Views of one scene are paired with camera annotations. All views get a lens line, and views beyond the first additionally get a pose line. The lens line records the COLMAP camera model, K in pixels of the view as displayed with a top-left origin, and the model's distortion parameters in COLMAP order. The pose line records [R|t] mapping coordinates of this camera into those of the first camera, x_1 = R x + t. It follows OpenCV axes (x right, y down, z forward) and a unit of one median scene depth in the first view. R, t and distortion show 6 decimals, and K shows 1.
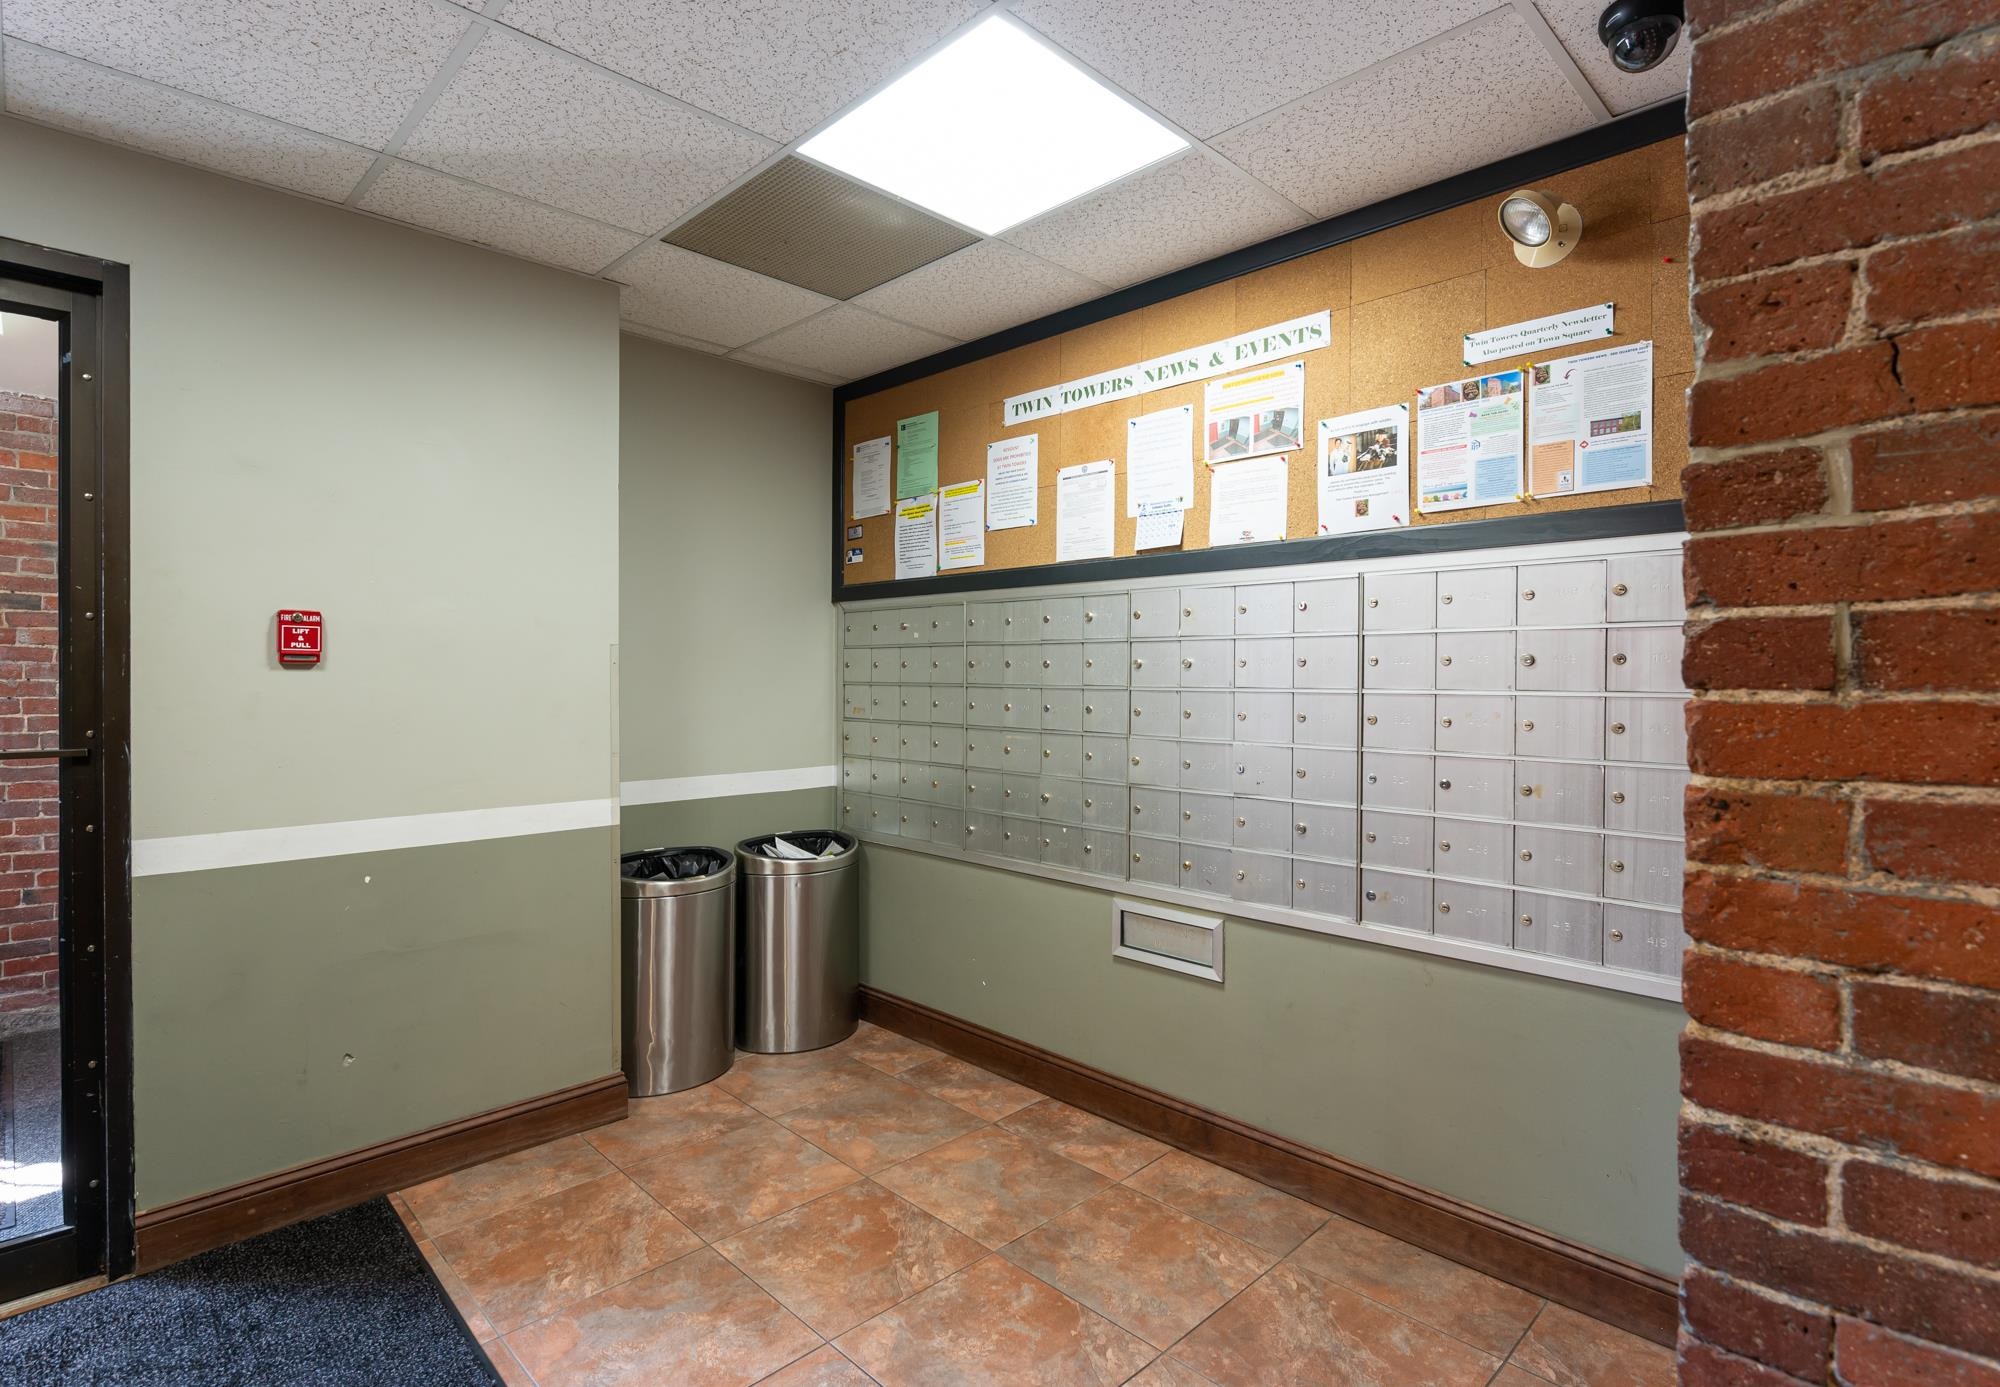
lens RADIAL K [[1002.4, 0, 998.7], [0, 1002.4, 683.9], [0, 0, 1]] dist [0.000690, 0.000120]
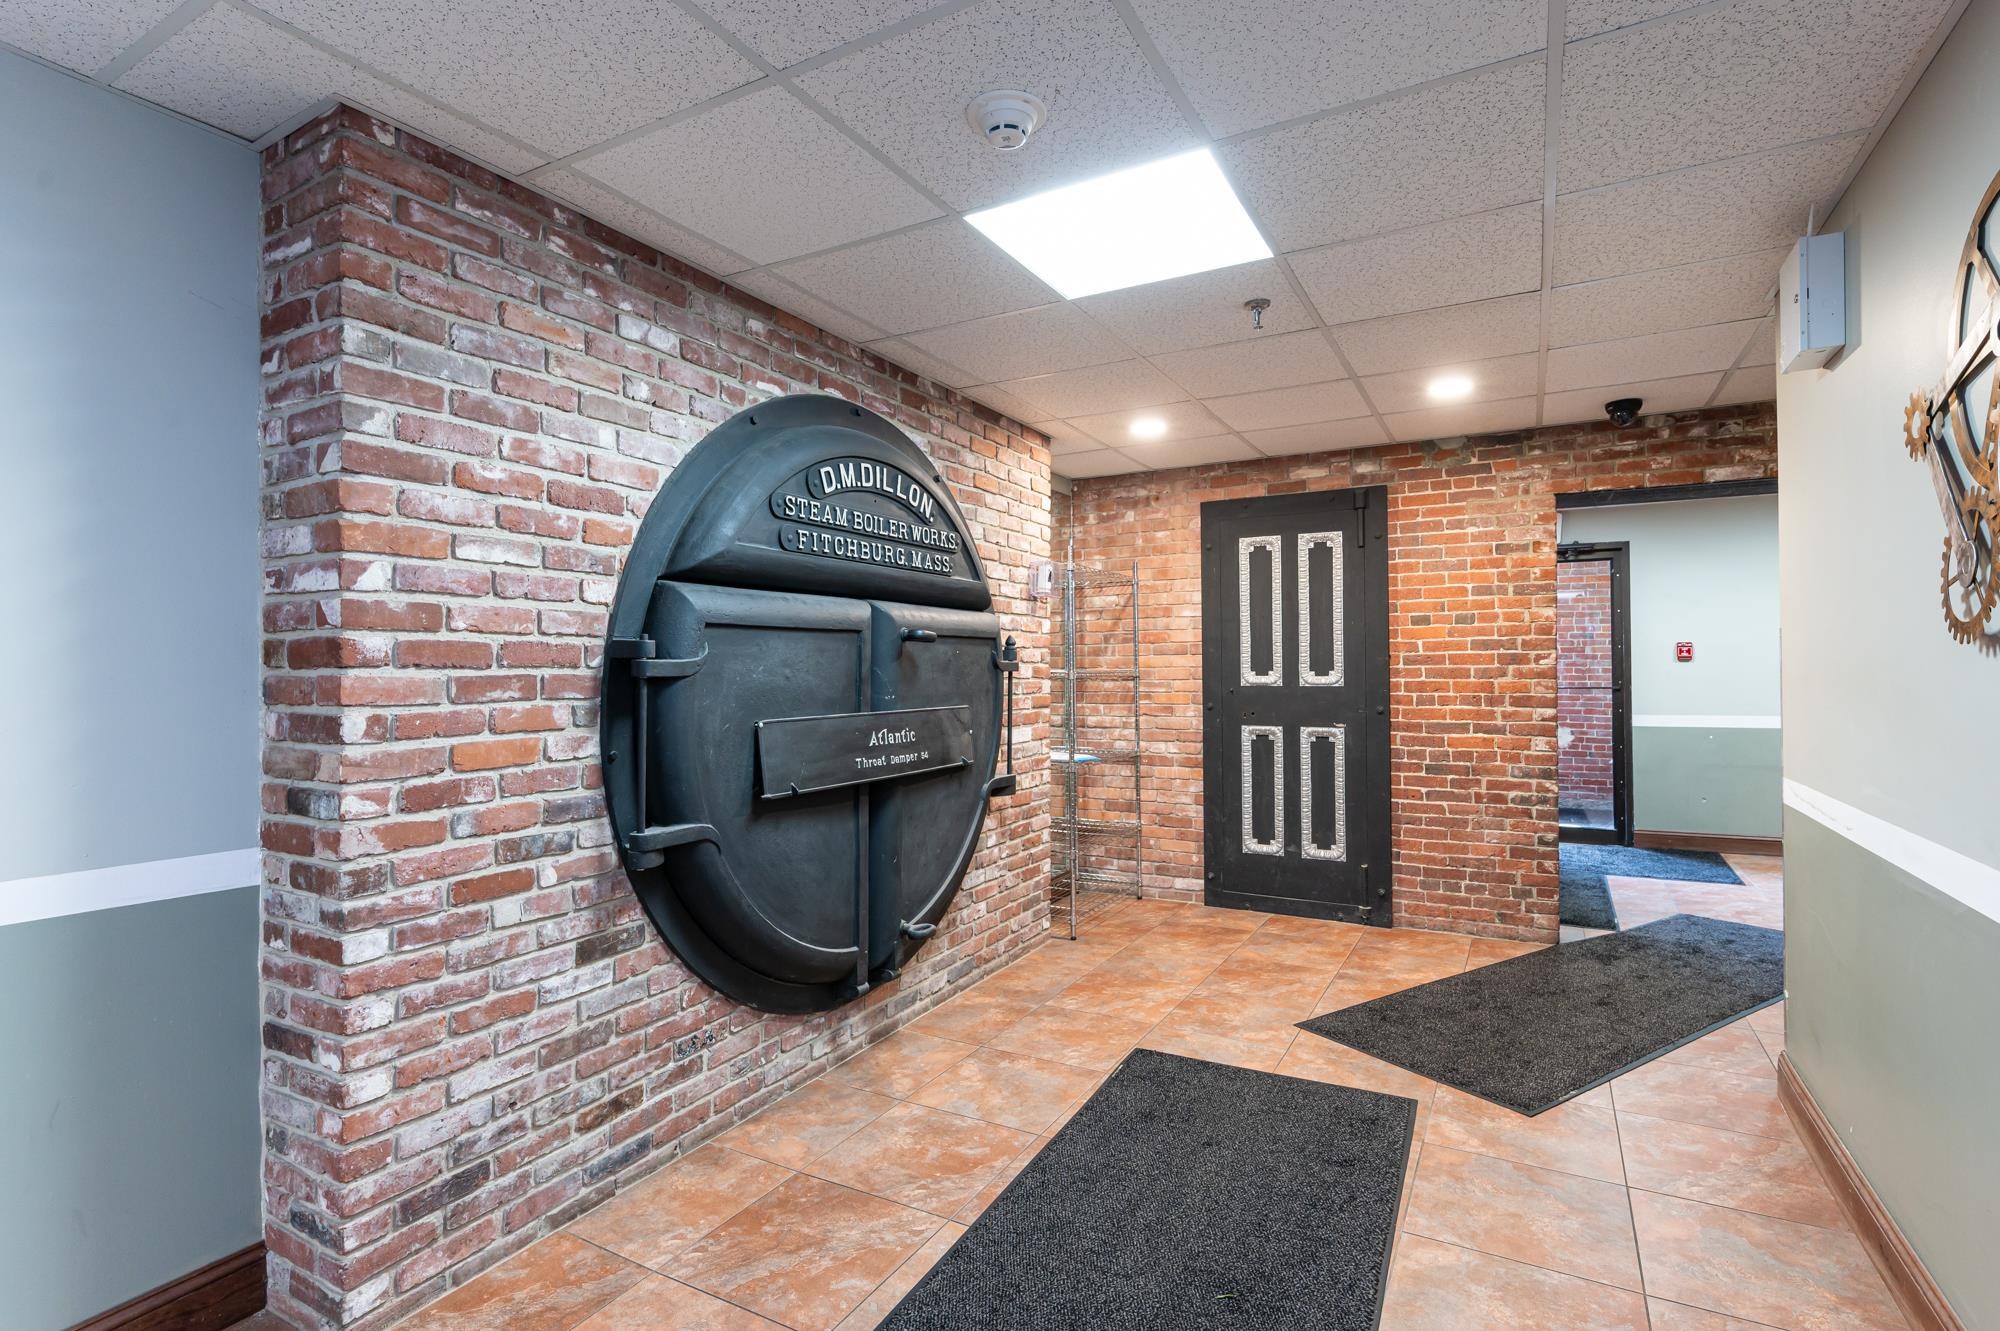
lens RADIAL K [[950.0, 0, 1000.3], [0, 950.0, 662.2], [0, 0, 1]] dist [0.001097, 0.000076]
pose [[0.281279, -0.012734, -0.959542, 1.541117], [0.000986, 0.999915, -0.012981, 0.021146], [0.959626, 0.002706, 0.281267, -1.859056]]
